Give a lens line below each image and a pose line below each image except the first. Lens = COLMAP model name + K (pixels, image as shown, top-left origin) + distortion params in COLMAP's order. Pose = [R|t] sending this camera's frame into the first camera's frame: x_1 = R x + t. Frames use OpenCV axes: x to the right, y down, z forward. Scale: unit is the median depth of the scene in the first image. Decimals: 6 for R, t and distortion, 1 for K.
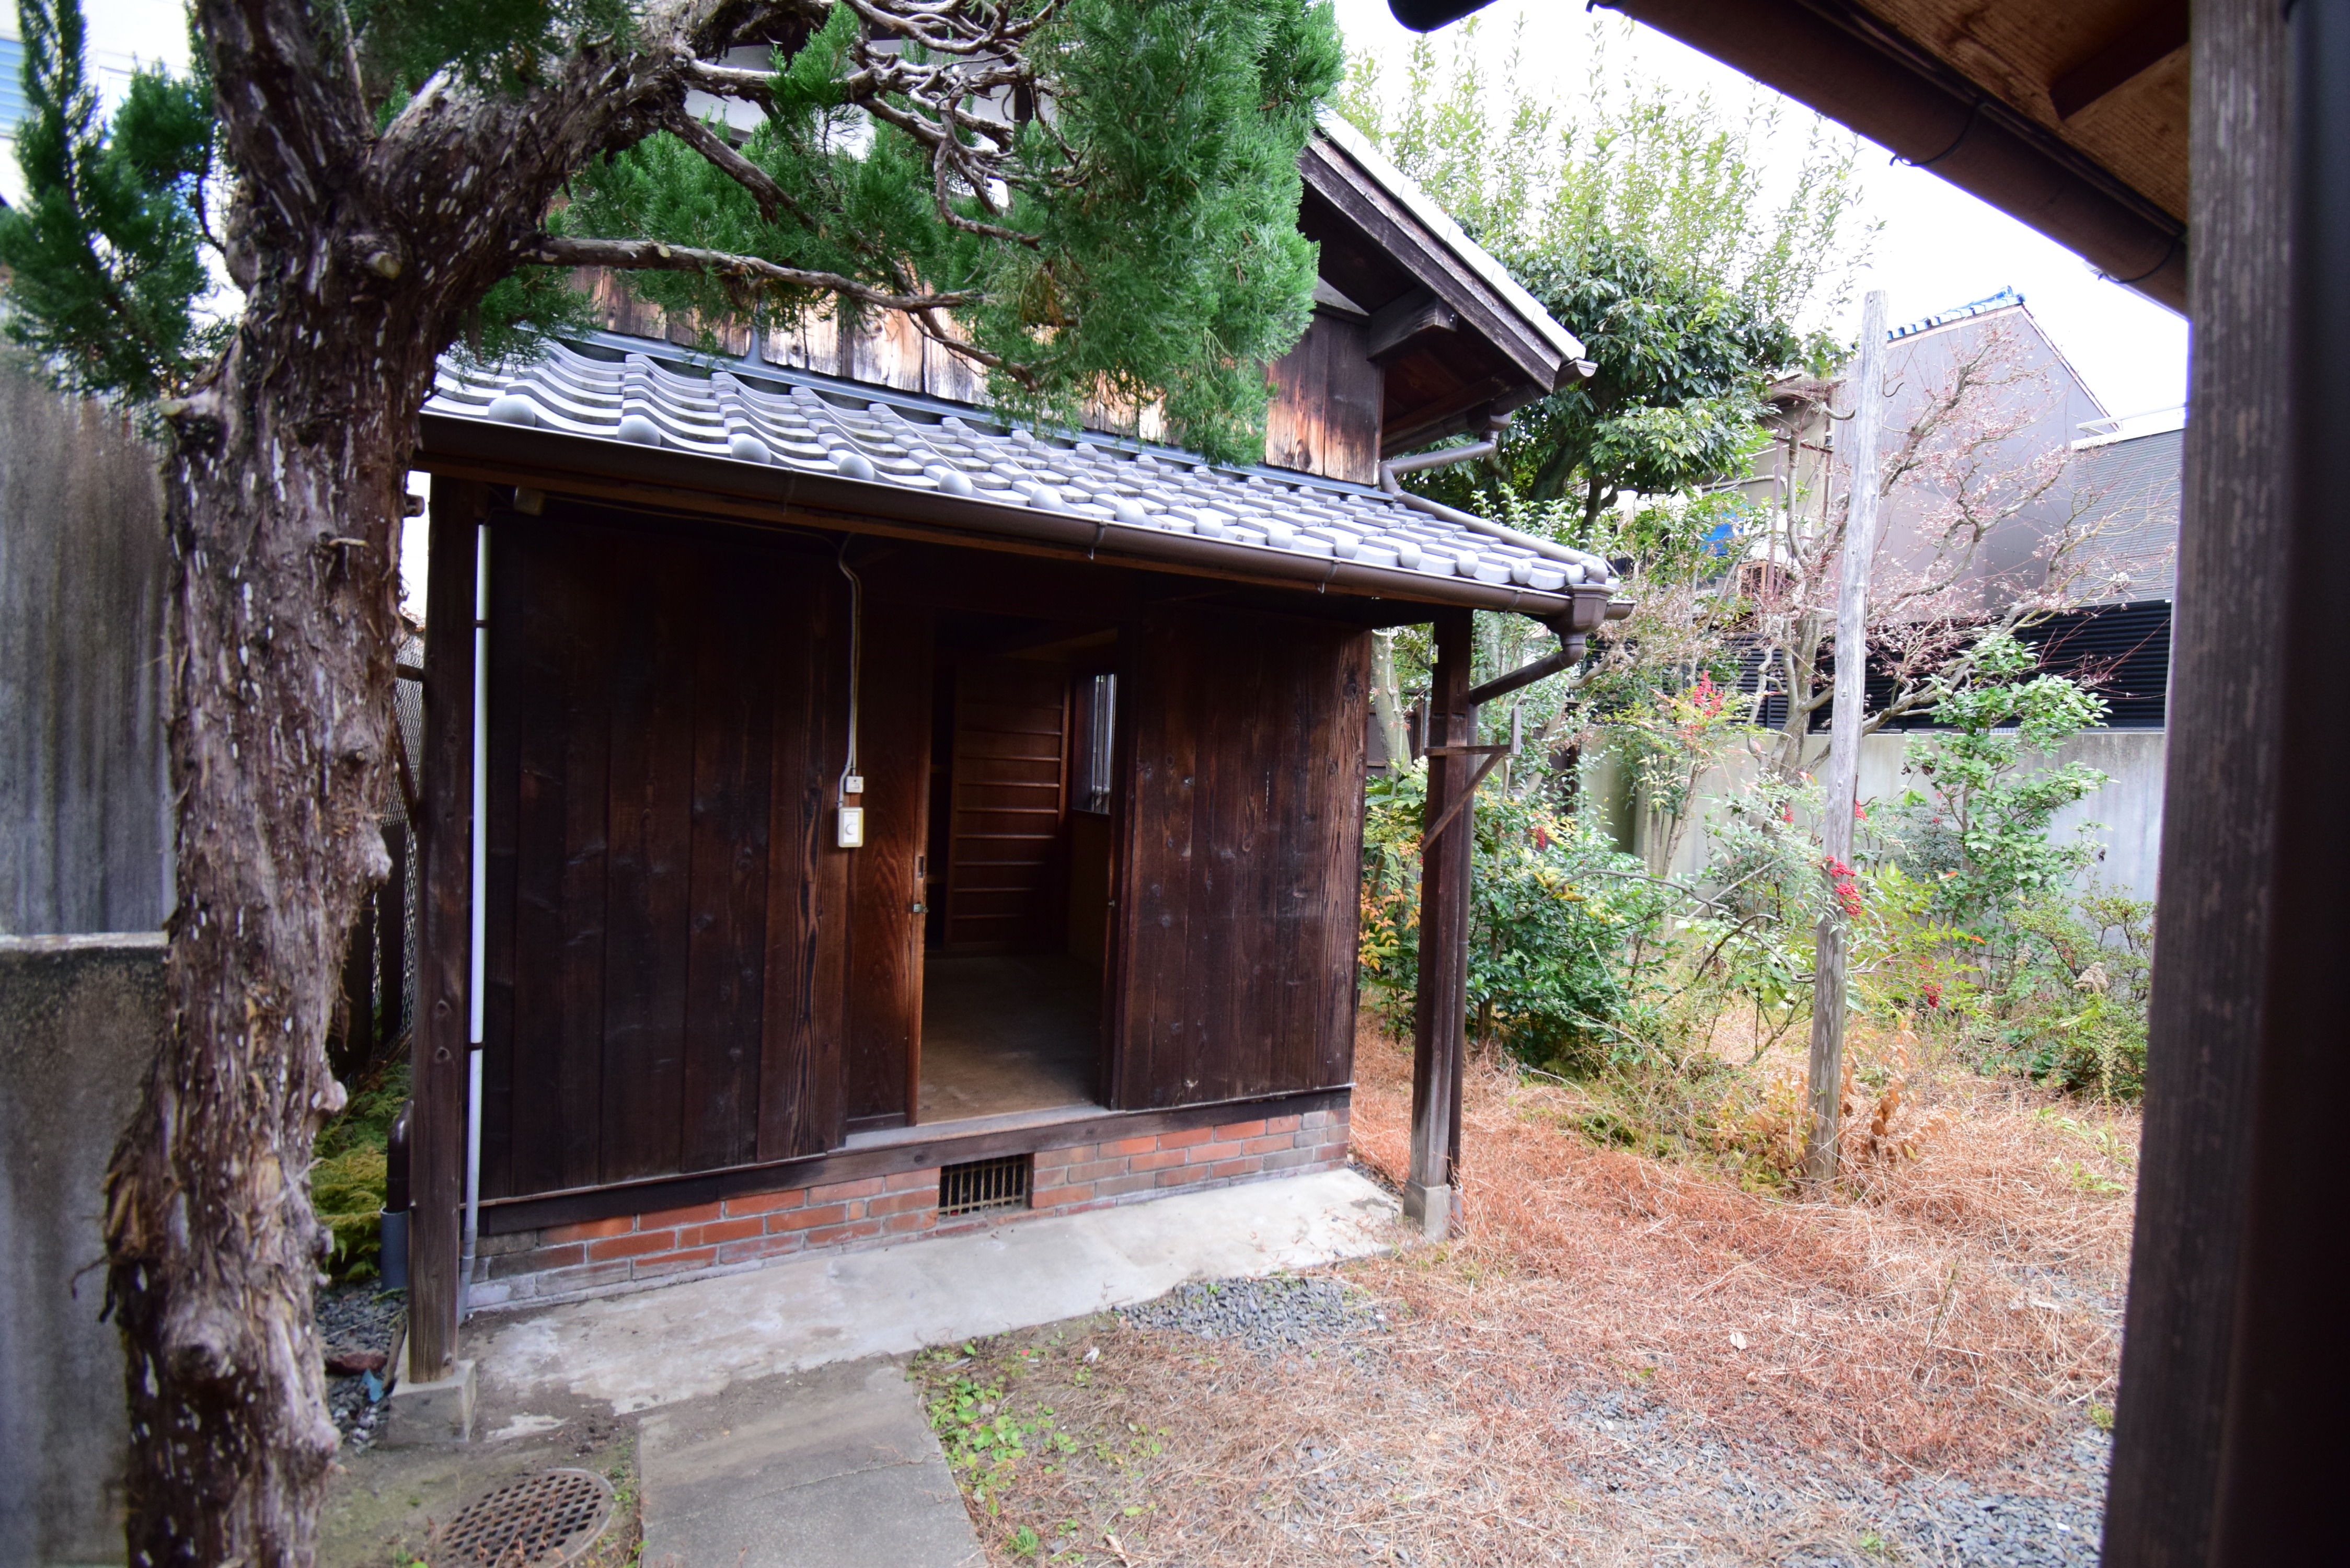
lens RADIAL K [[1040.4, 0, 1187.7], [0, 1040.4, 793.9], [0, 0, 1]] dist [0.020591, -0.025818]
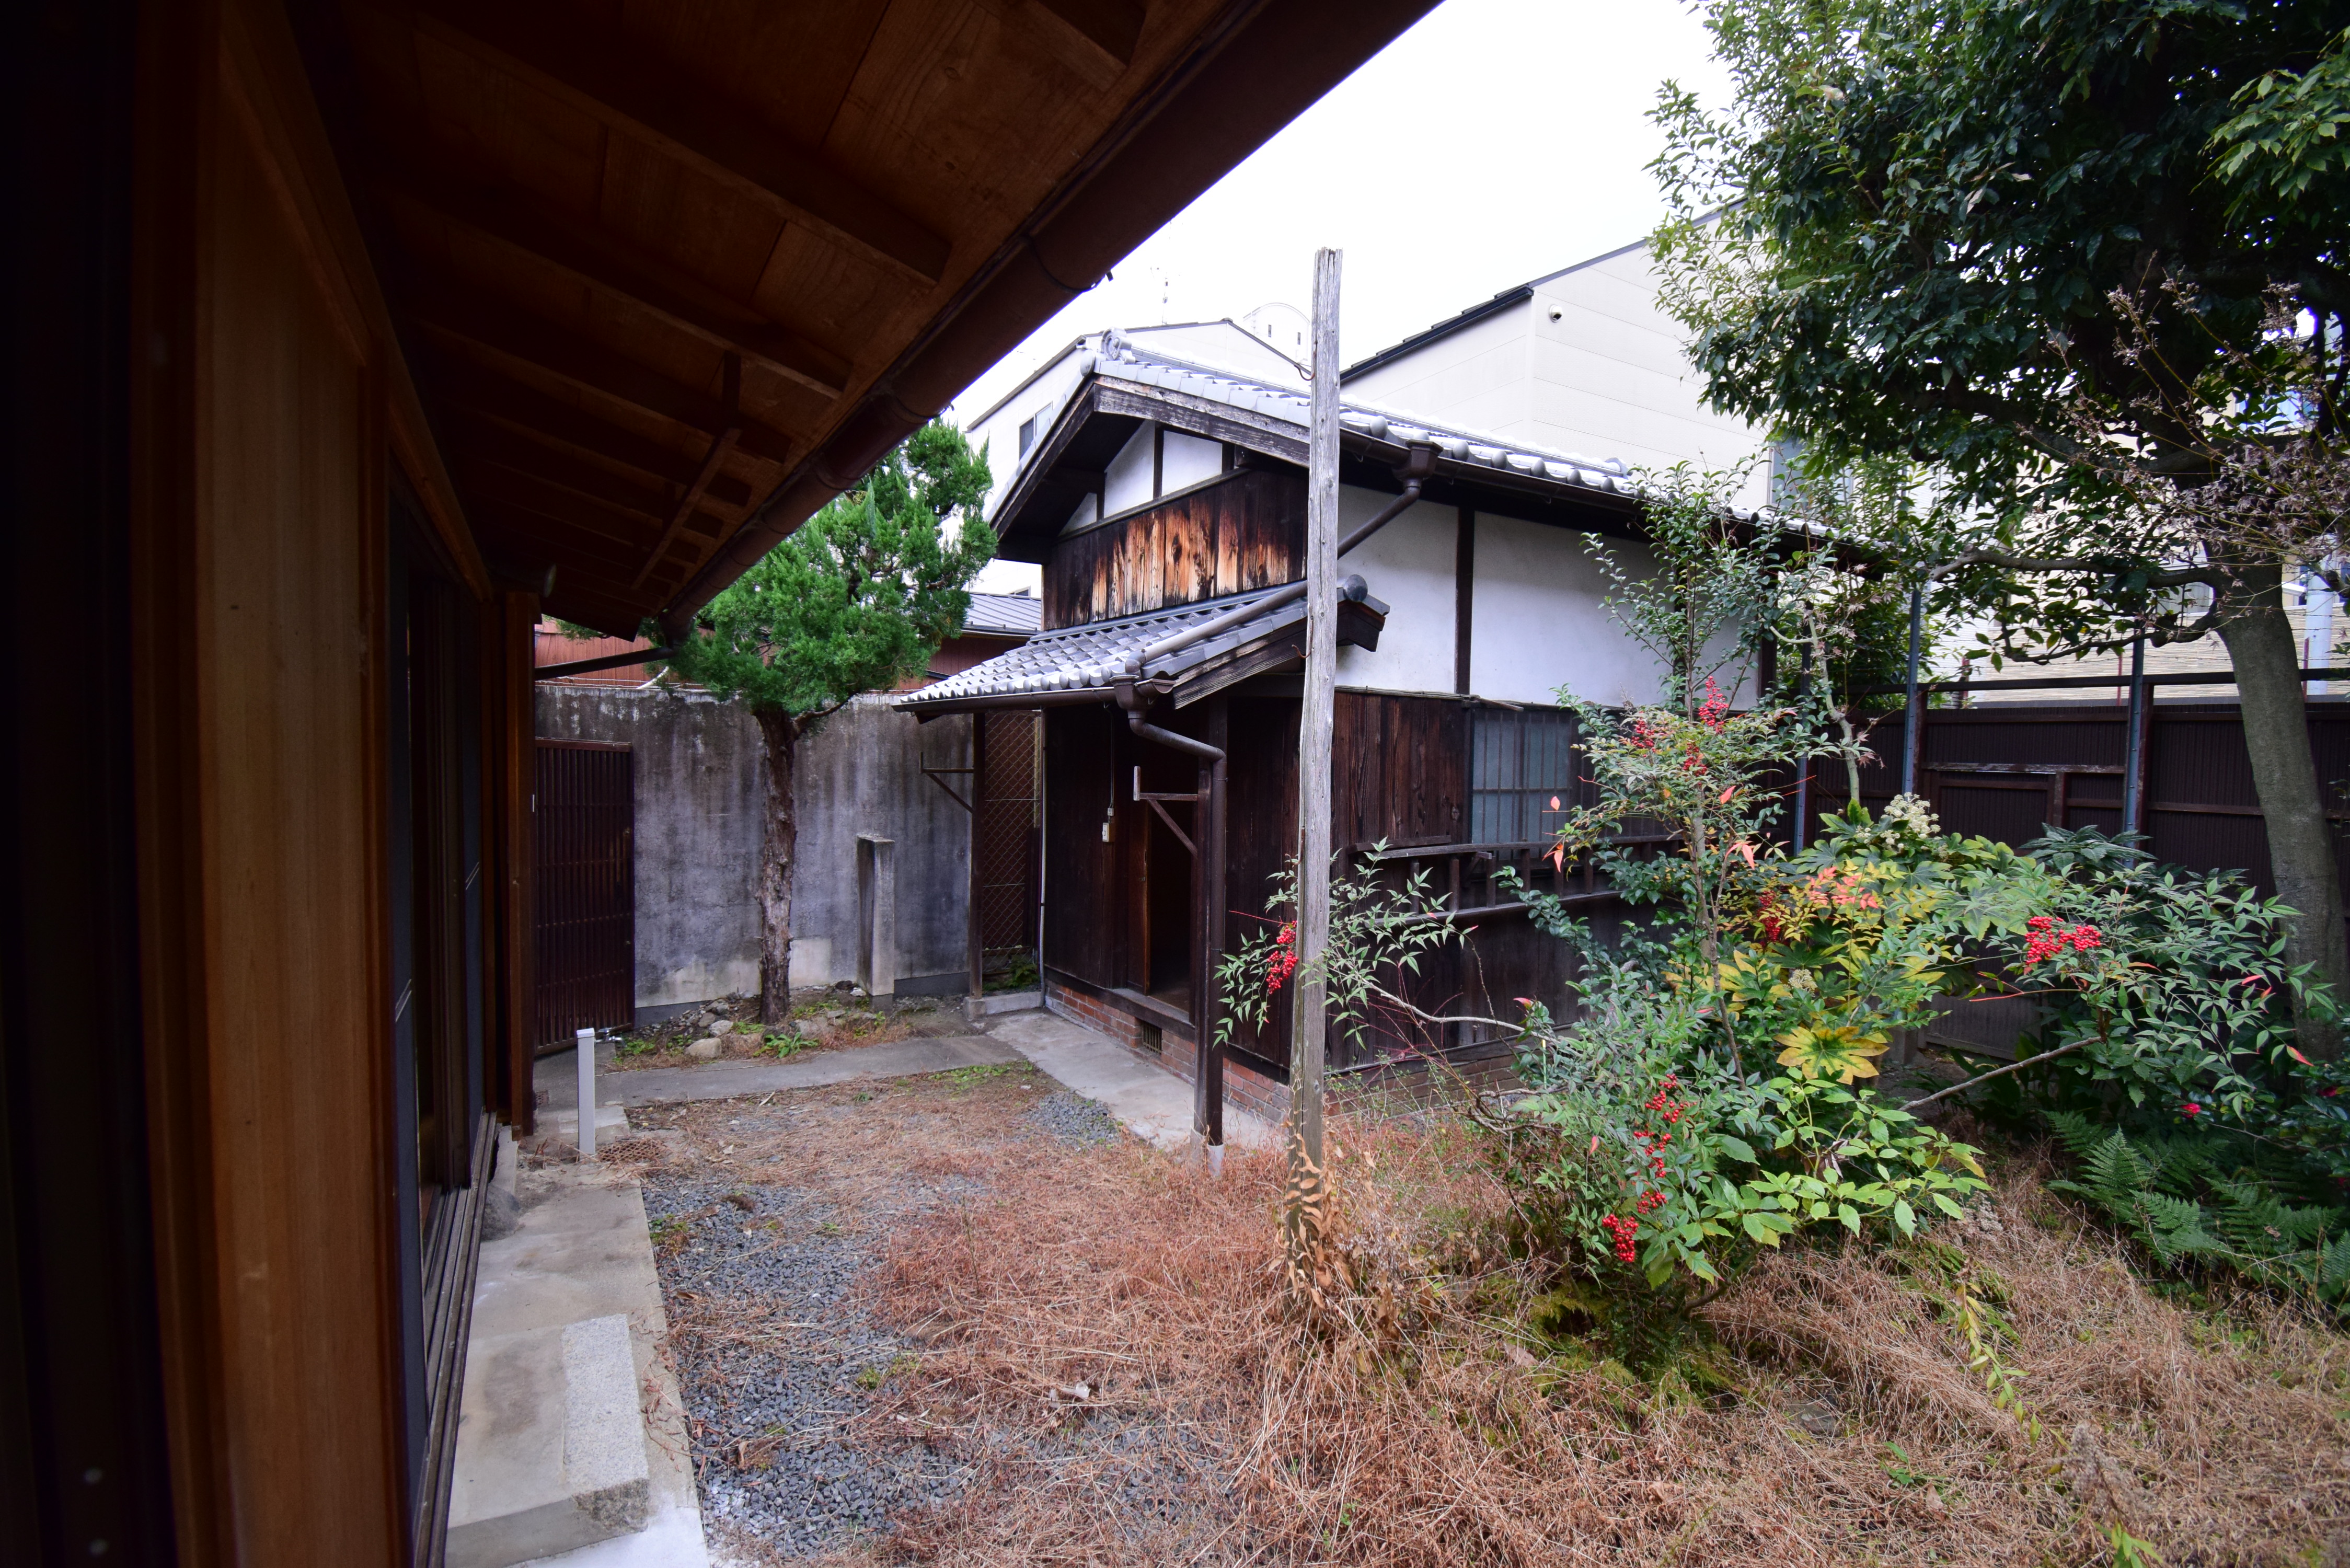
lens RADIAL K [[1040.4, 0, 1187.7], [0, 1040.4, 793.9], [0, 0, 1]] dist [0.020591, -0.025818]
pose [[0.083070, 0.002981, -0.996539, 1.439511], [-0.041984, 0.999118, -0.000511, -0.041312], [0.995659, 0.041881, 0.083122, 0.808858]]
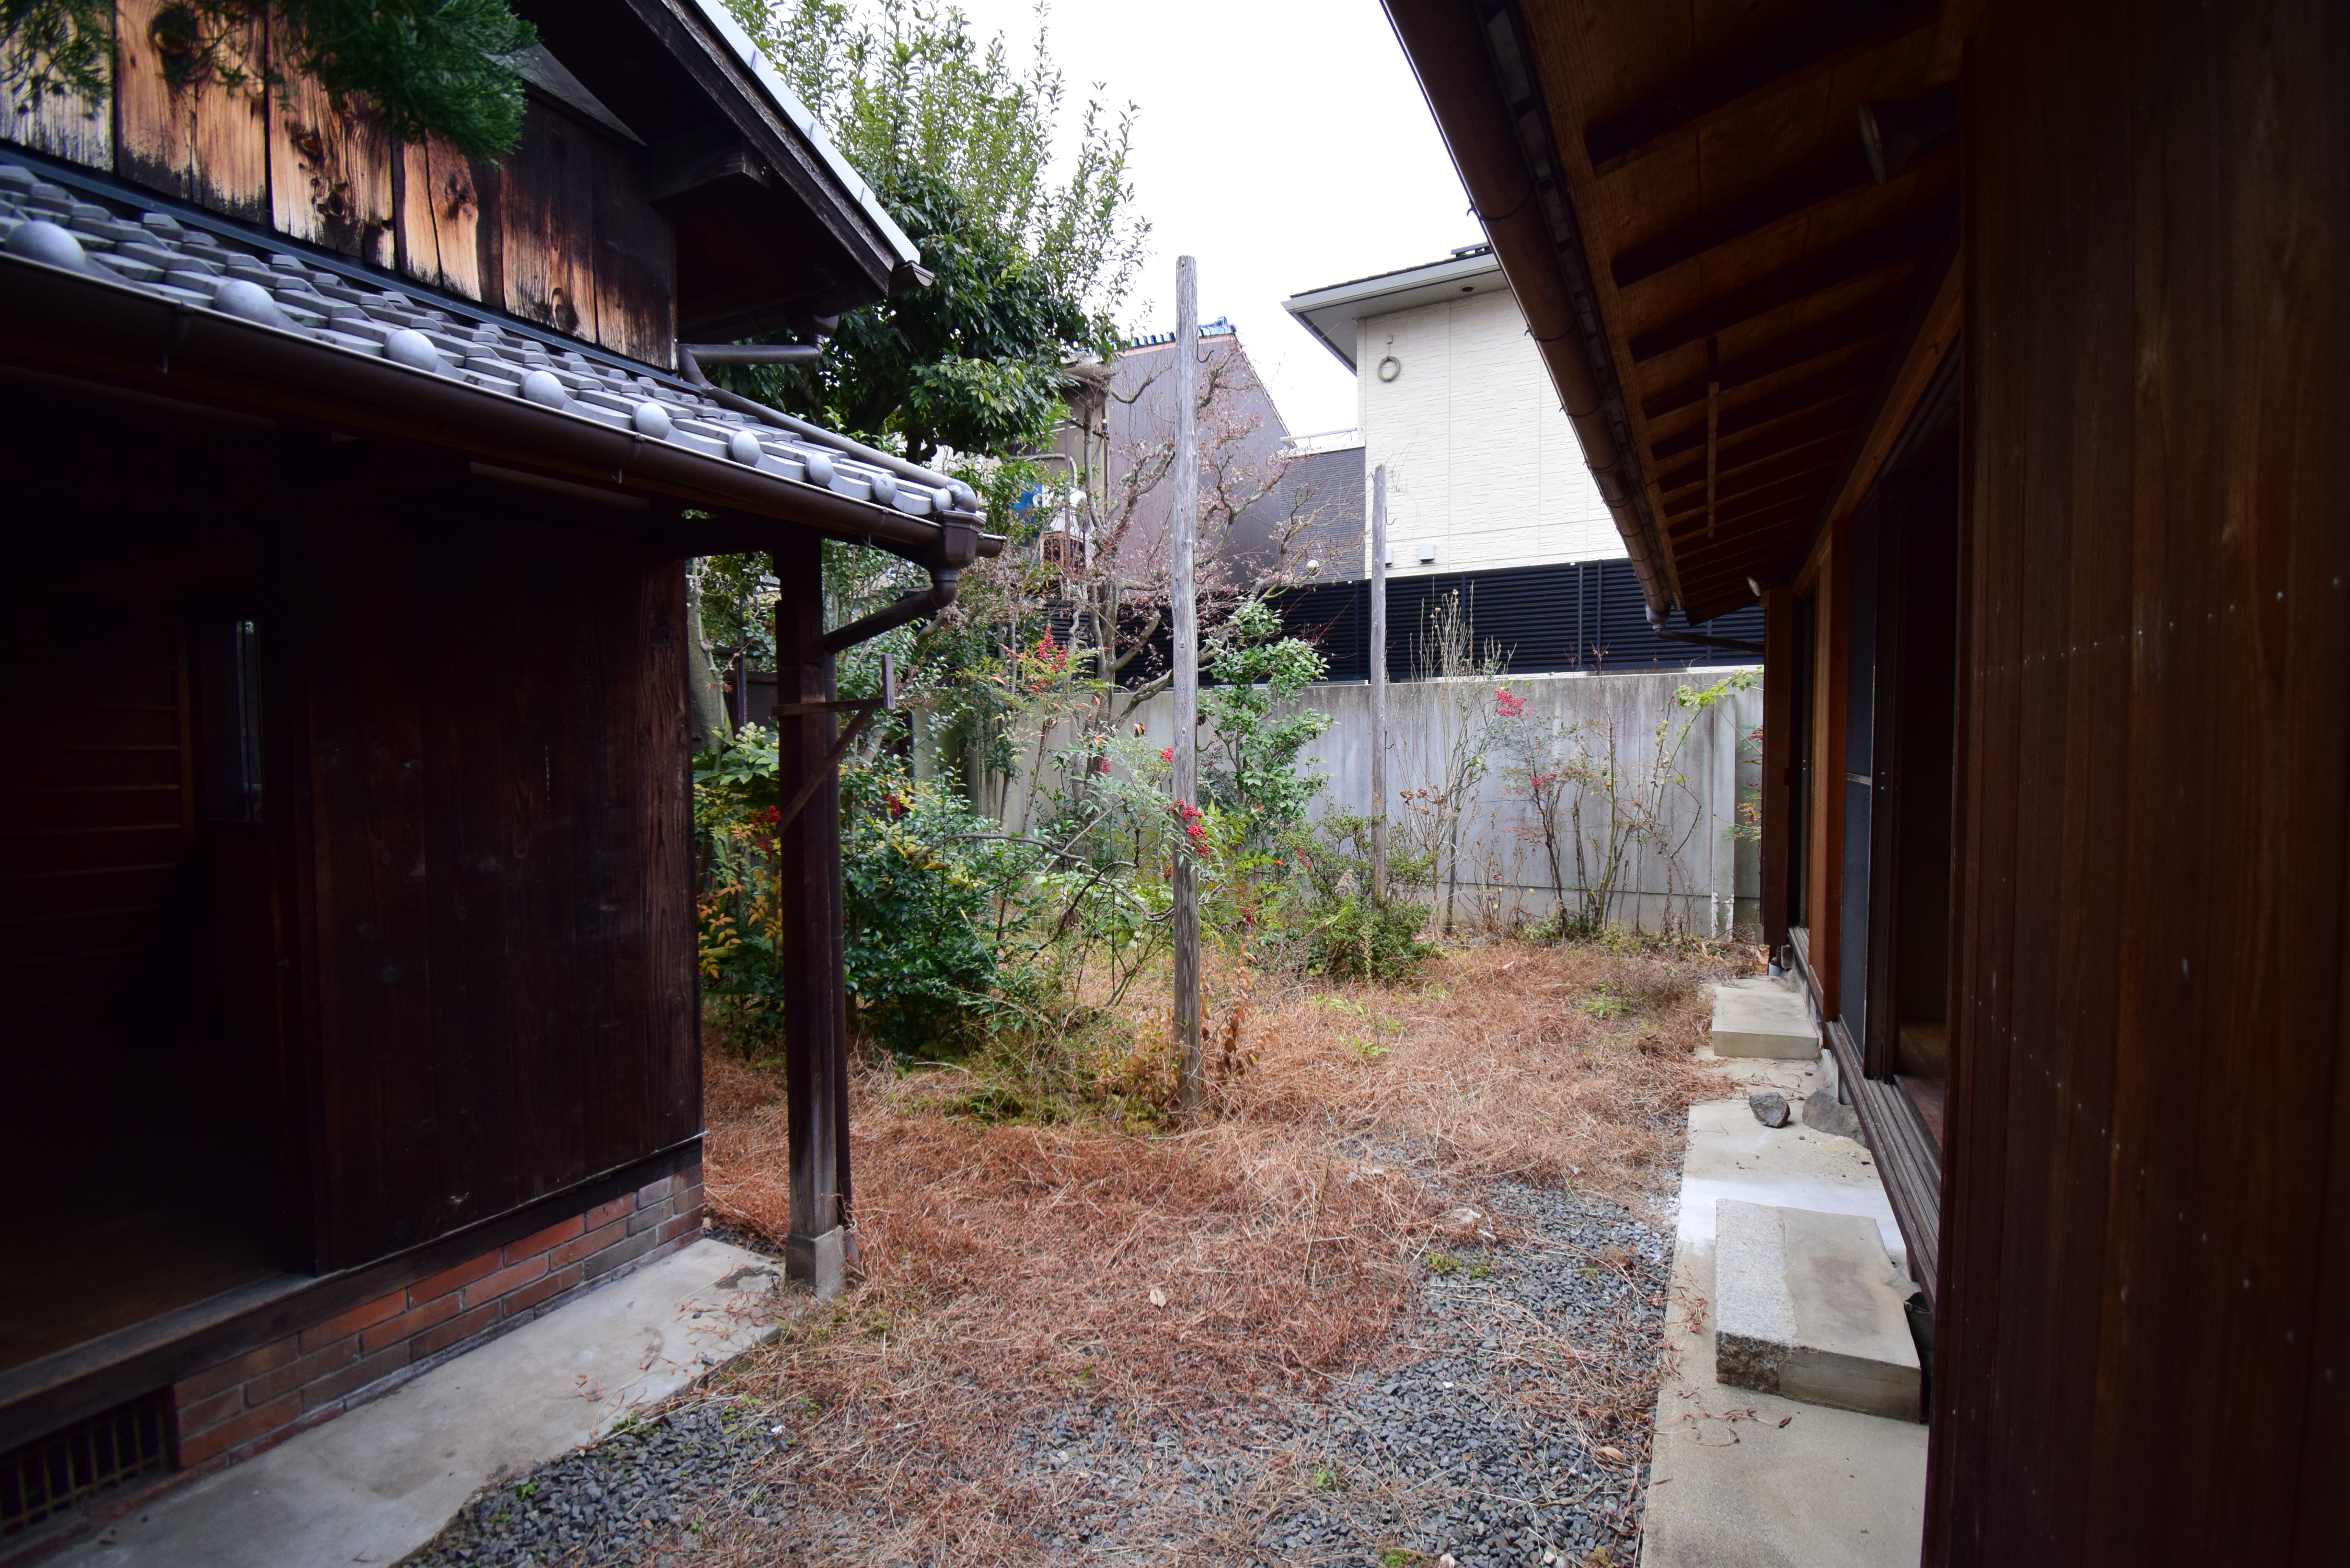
lens RADIAL K [[1040.4, 0, 1187.7], [0, 1040.4, 793.9], [0, 0, 1]] dist [0.020591, -0.025818]
pose [[0.803789, -0.075698, 0.590080, 0.004275], [0.058326, 0.997120, 0.048465, 0.003109], [-0.592049, -0.004539, 0.805889, 0.149445]]
